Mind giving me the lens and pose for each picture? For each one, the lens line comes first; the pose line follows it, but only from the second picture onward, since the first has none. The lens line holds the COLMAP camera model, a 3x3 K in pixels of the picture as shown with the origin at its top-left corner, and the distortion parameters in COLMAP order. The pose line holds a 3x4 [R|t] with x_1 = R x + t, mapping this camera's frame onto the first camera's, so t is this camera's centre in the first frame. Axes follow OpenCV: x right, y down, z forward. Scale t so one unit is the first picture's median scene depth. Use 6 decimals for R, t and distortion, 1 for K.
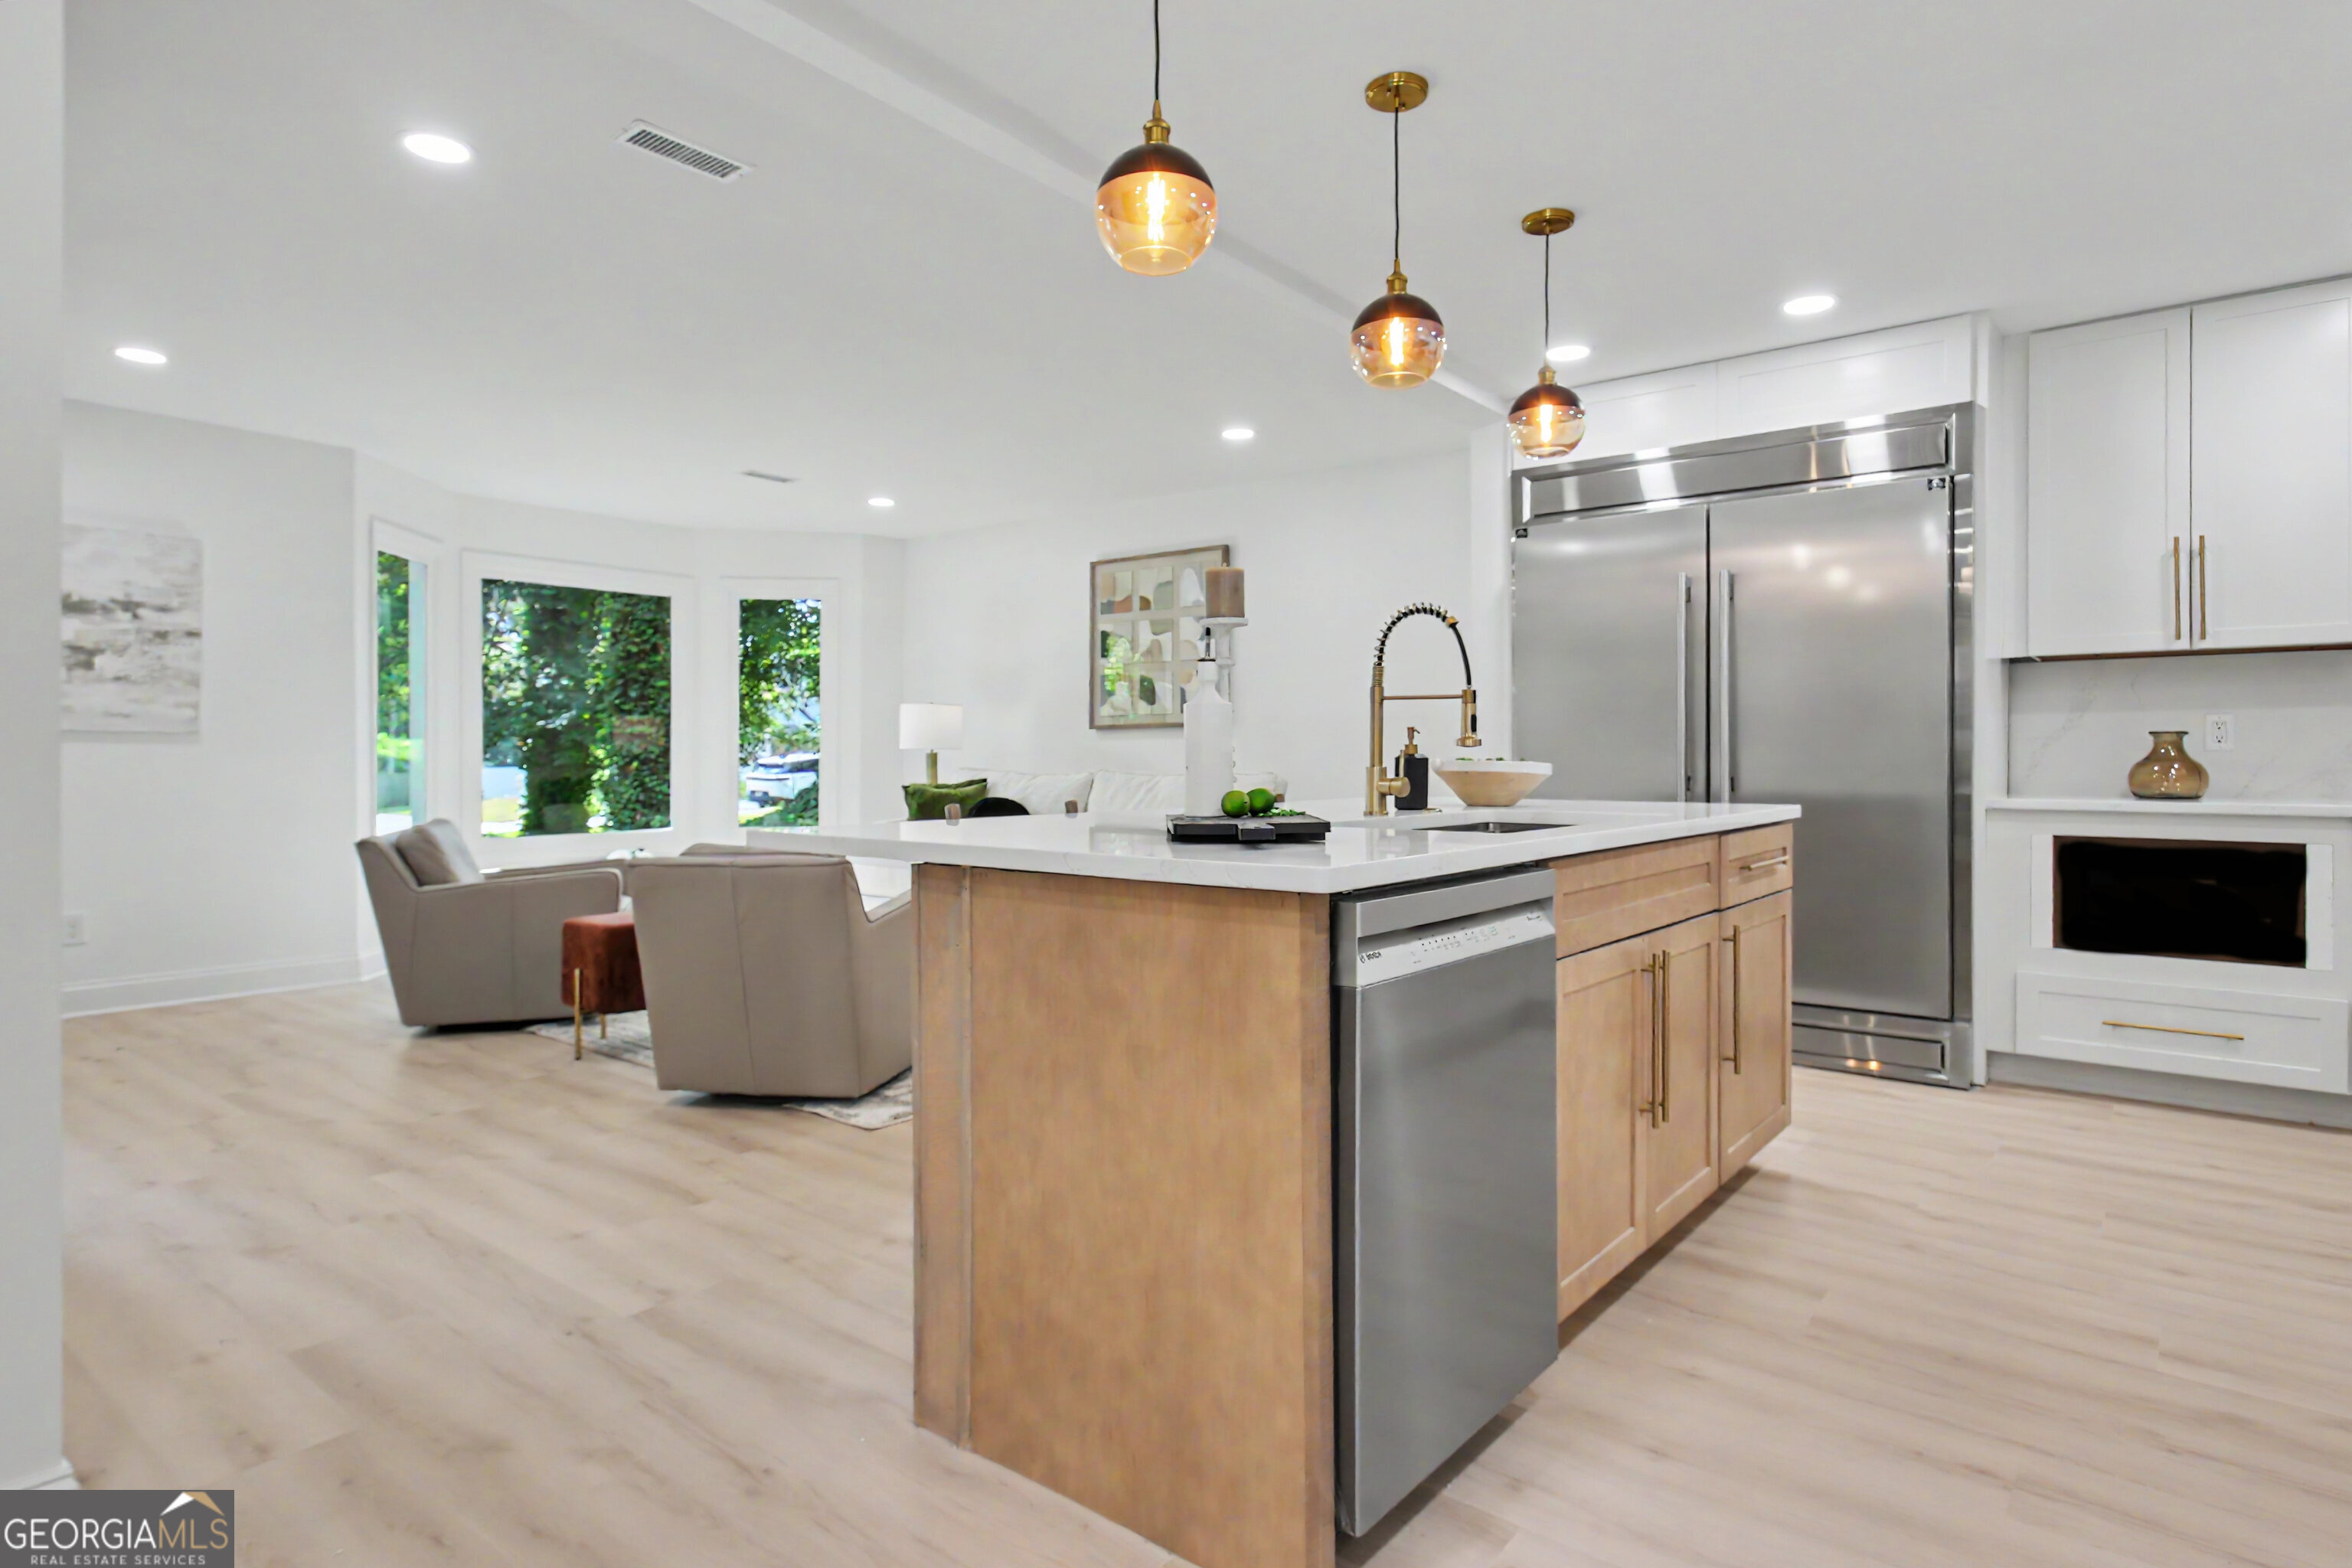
lens RADIAL K [[1262.7, 0, 1158.5], [0, 1262.7, 766.5], [0, 0, 1]] dist [0.007680, 0.001011]
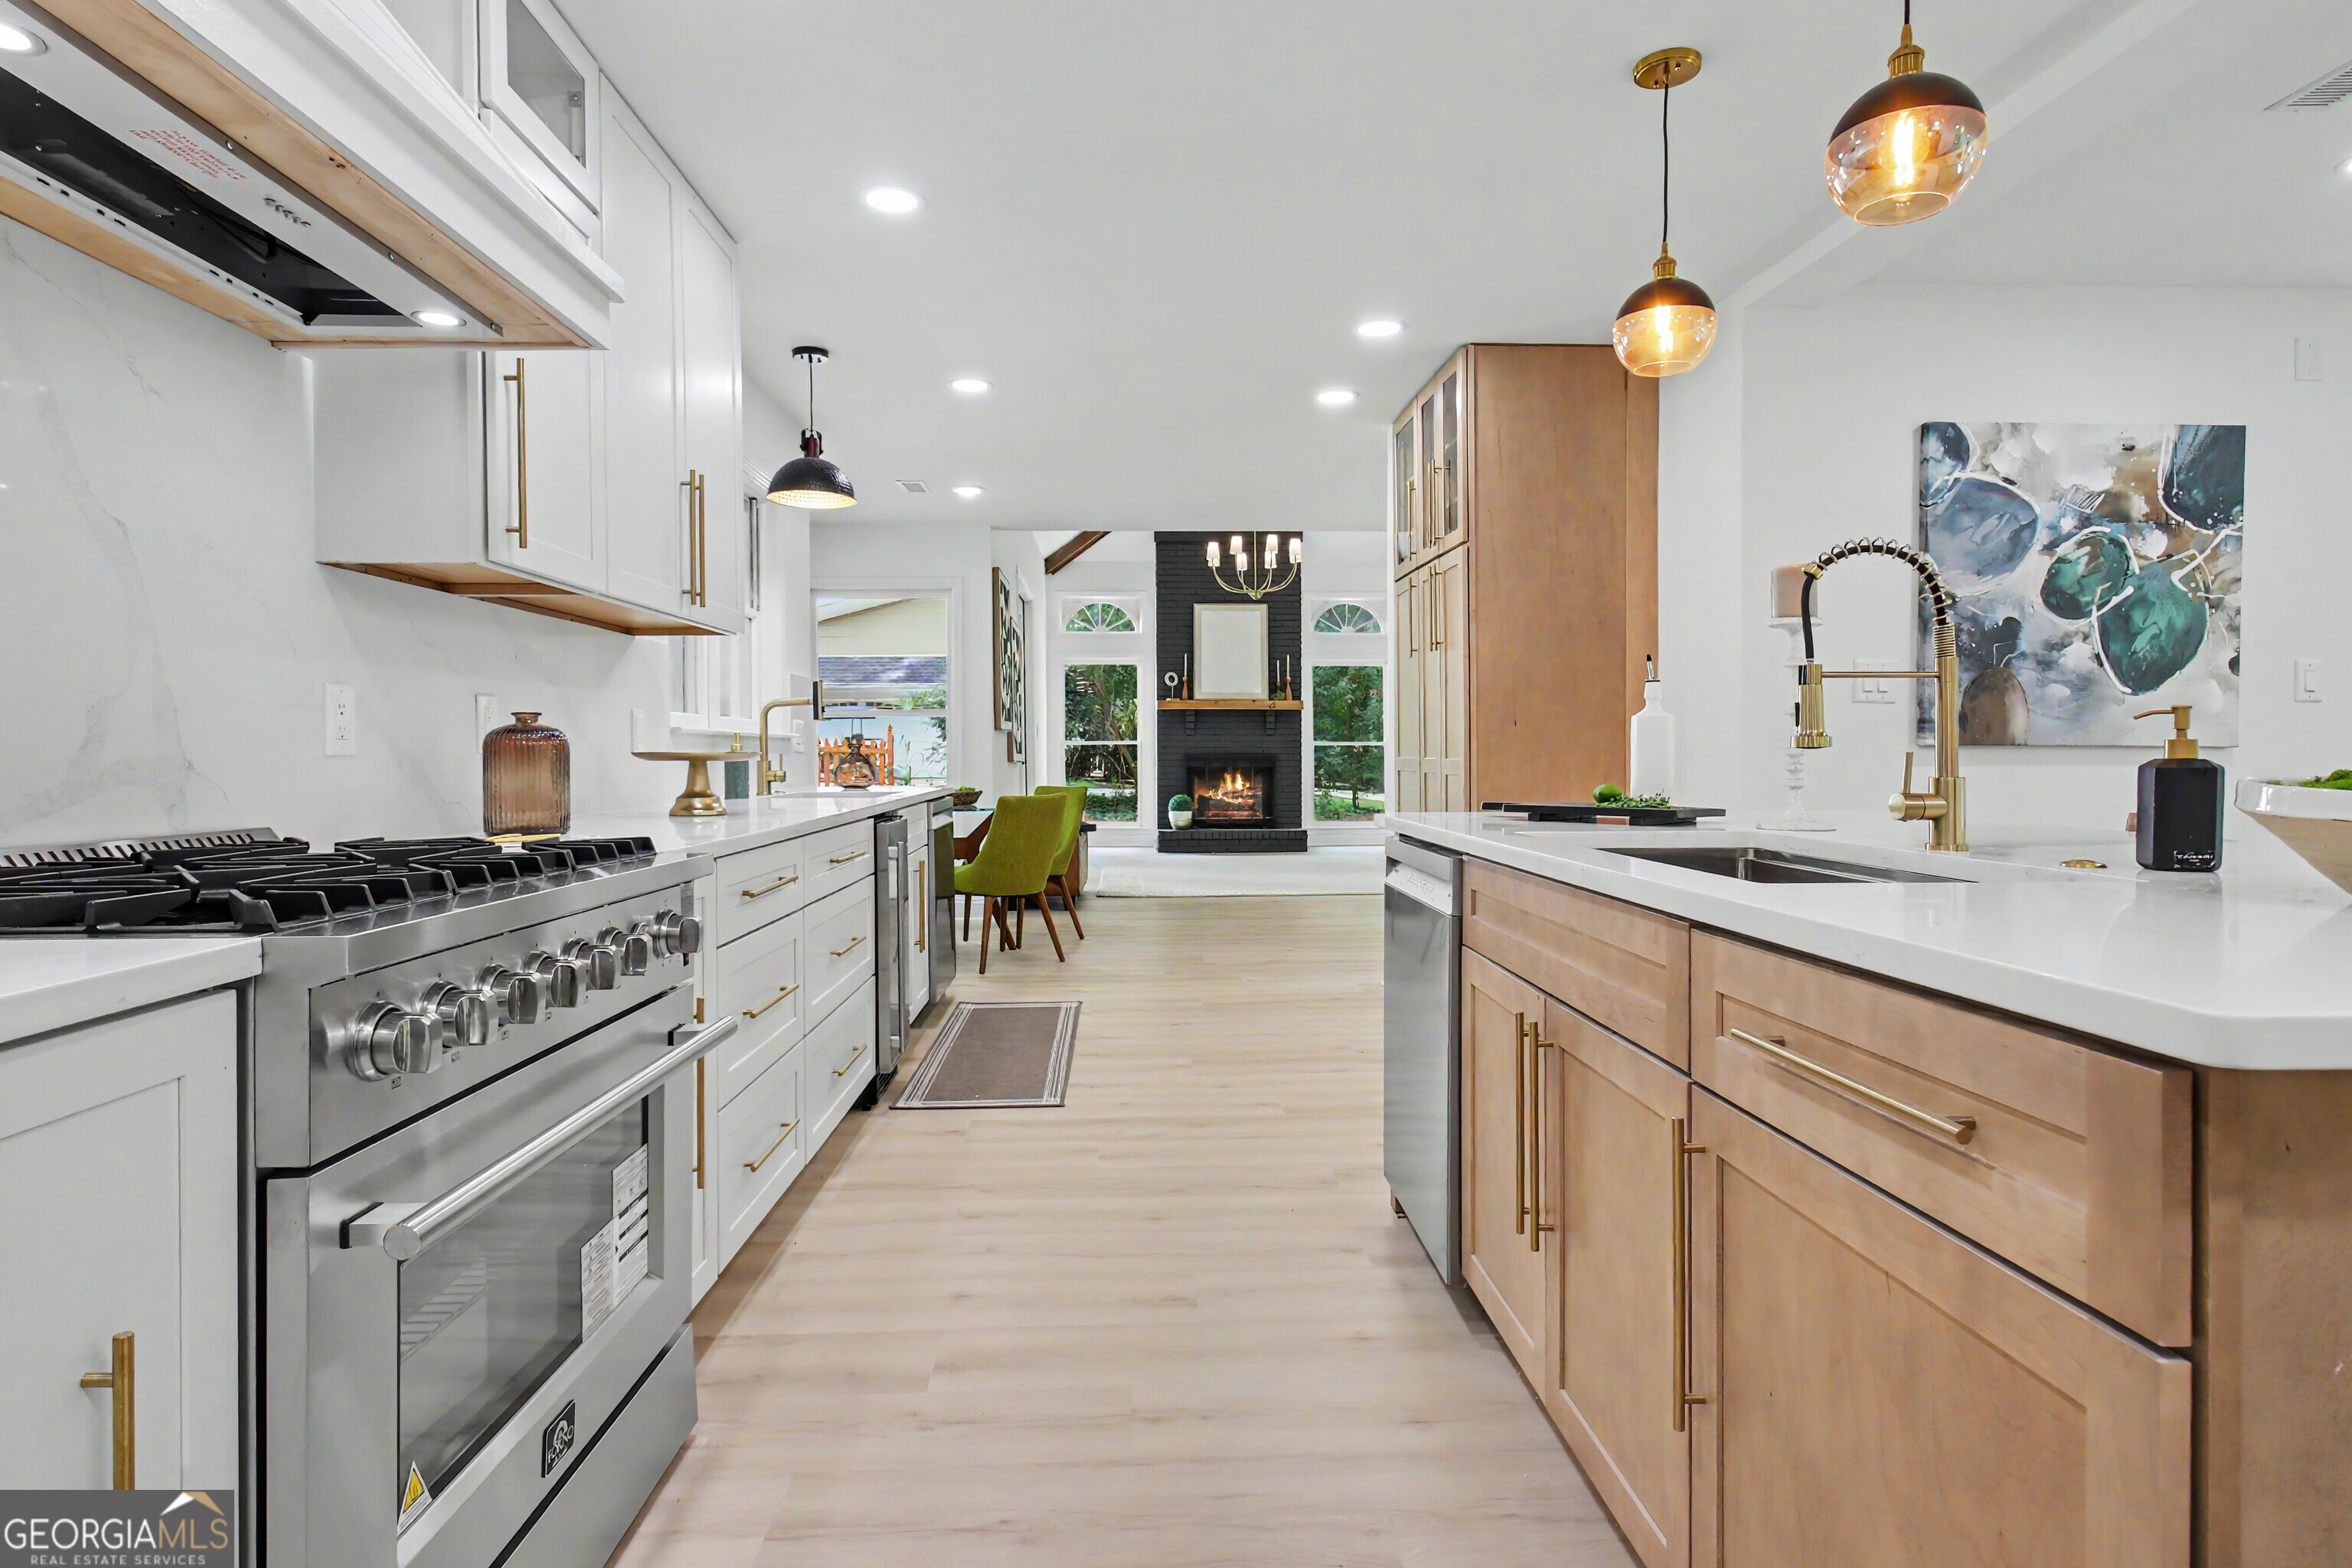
lens RADIAL K [[1262.7, 0, 1164.2], [0, 1262.7, 761.6], [0, 0, 1]] dist [0.007680, 0.001011]
pose [[-0.748742, 0.008116, -0.662812, 0.561116], [-0.004117, 0.999849, 0.016894, -0.010695], [0.662849, 0.015378, -0.748595, 0.747304]]
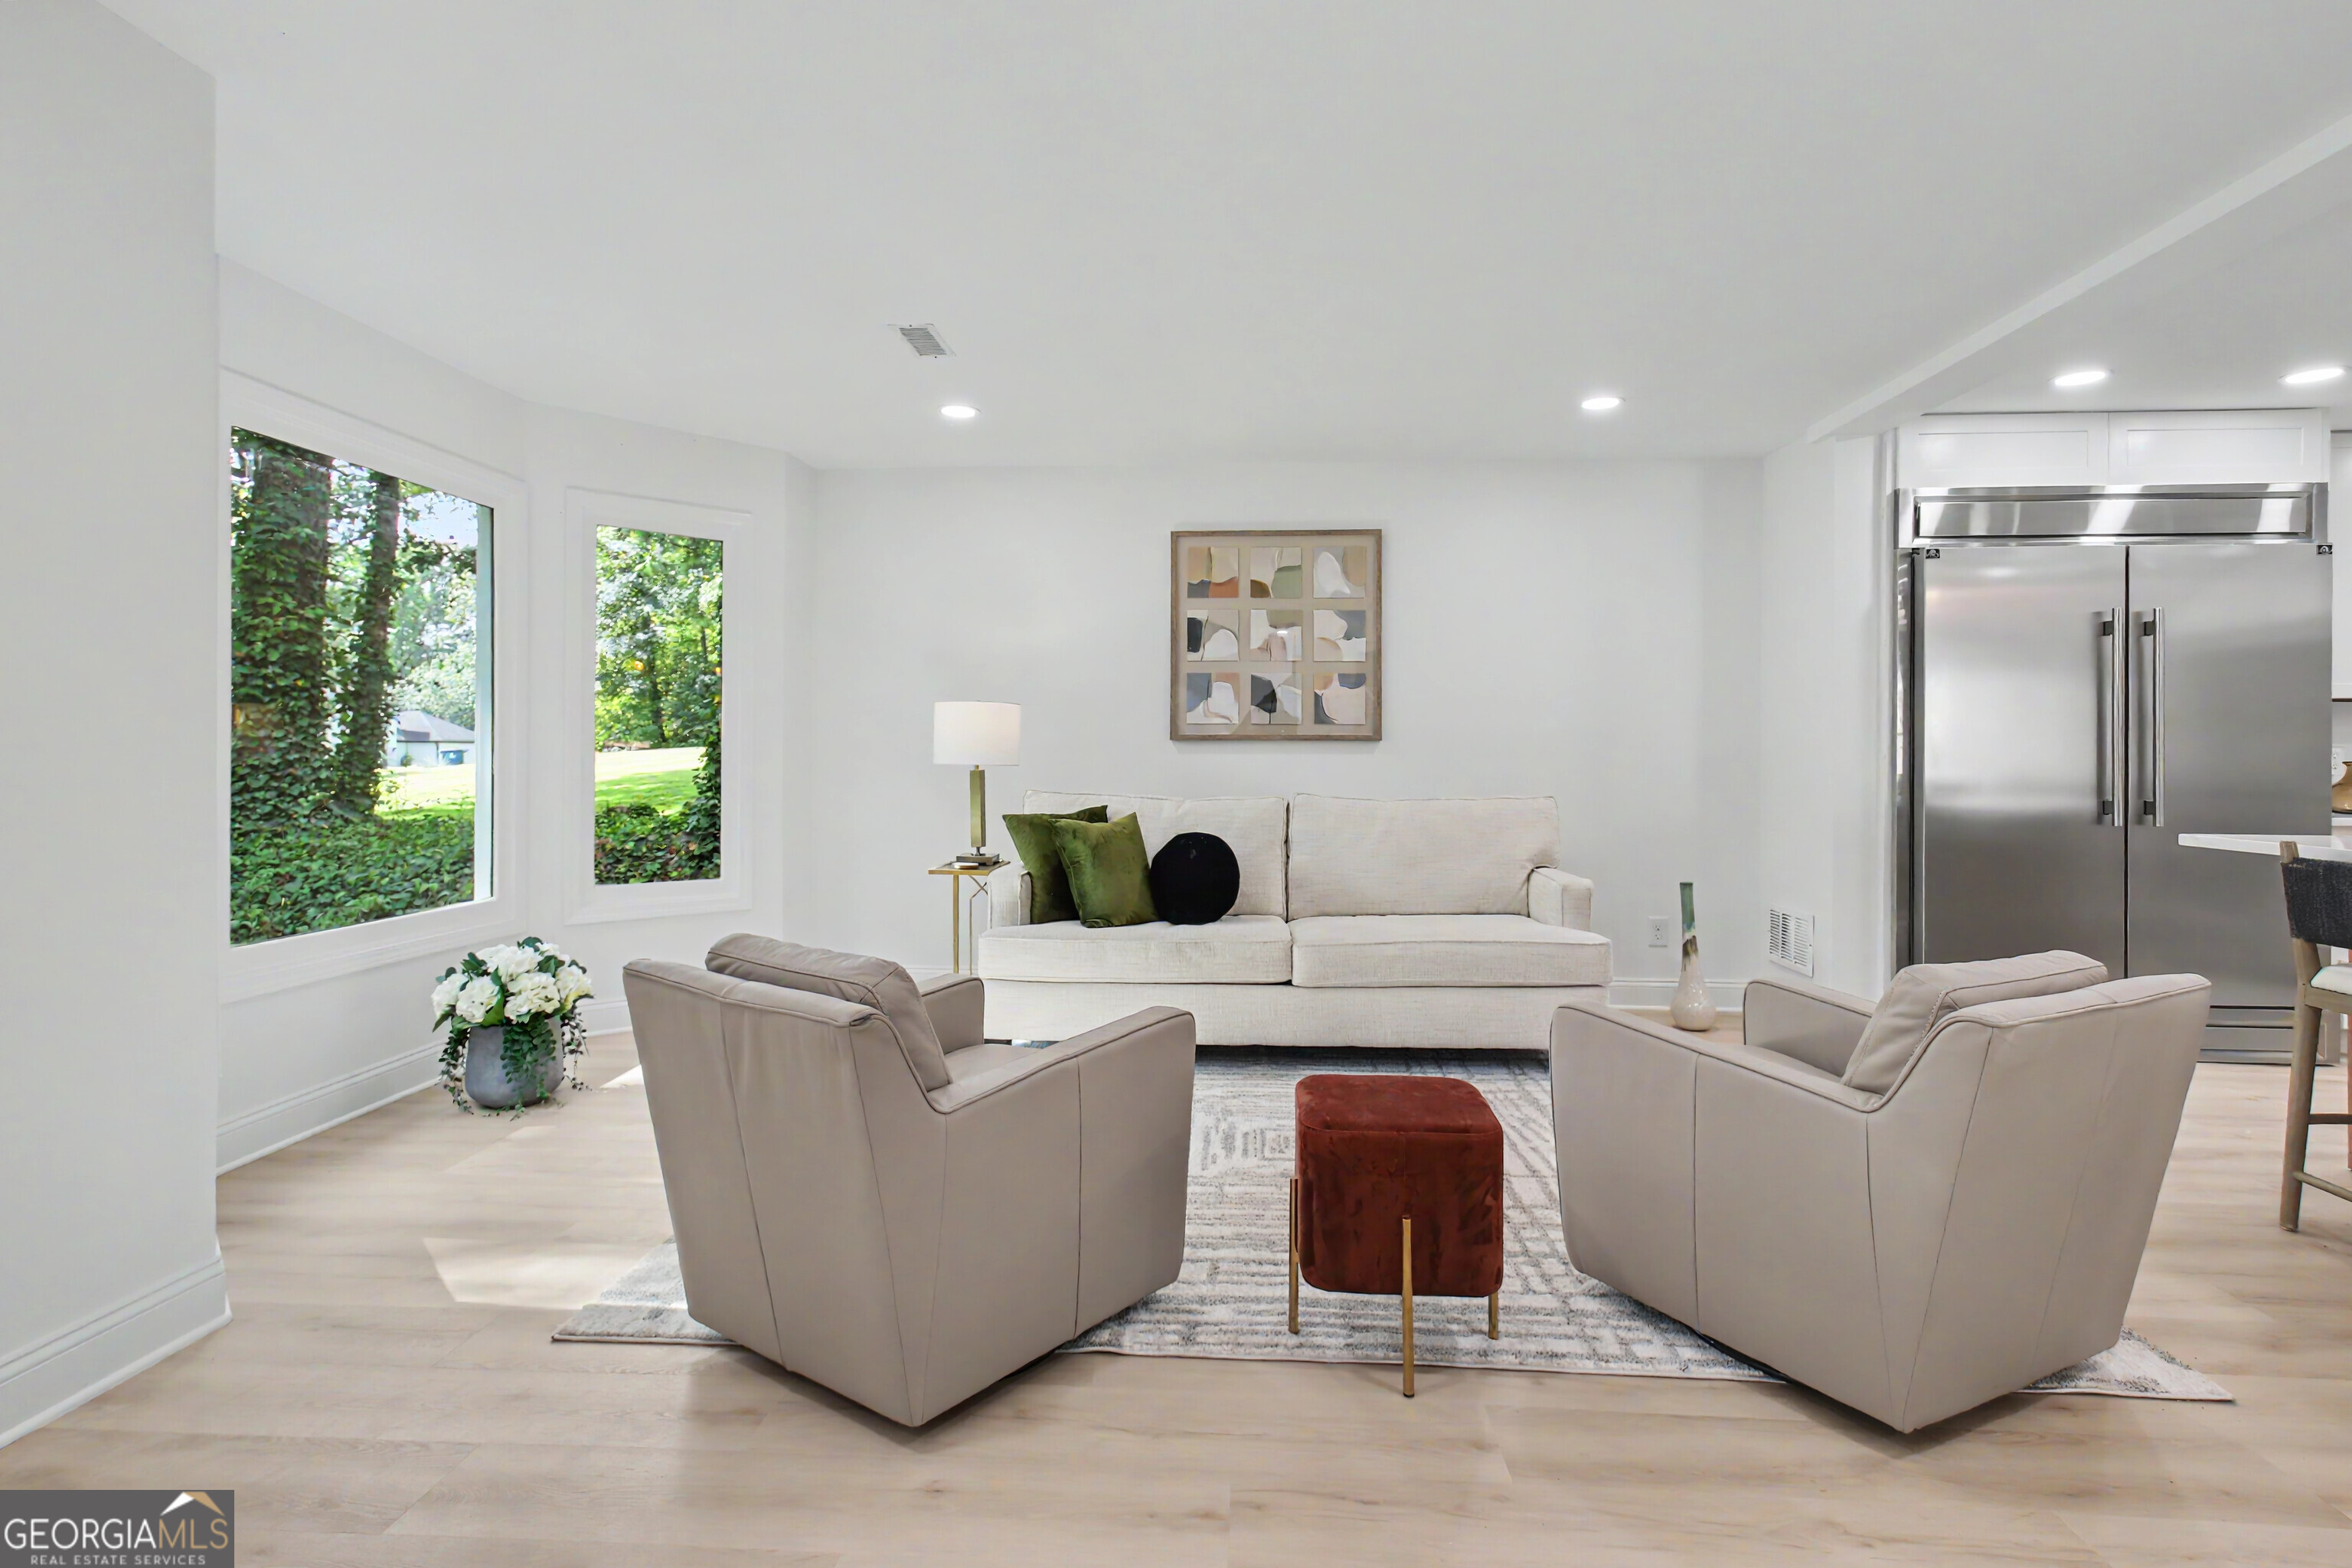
lens RADIAL K [[1130.3, 0, 1165.2], [0, 1130.3, 730.7], [0, 0, 1]] dist [0.000948, 0.000608]
pose [[0.810731, 0.012124, 0.585293, -0.769665], [0.003338, 0.999674, -0.025332, -0.029175], [-0.585409, 0.022491, 0.810426, 0.695362]]
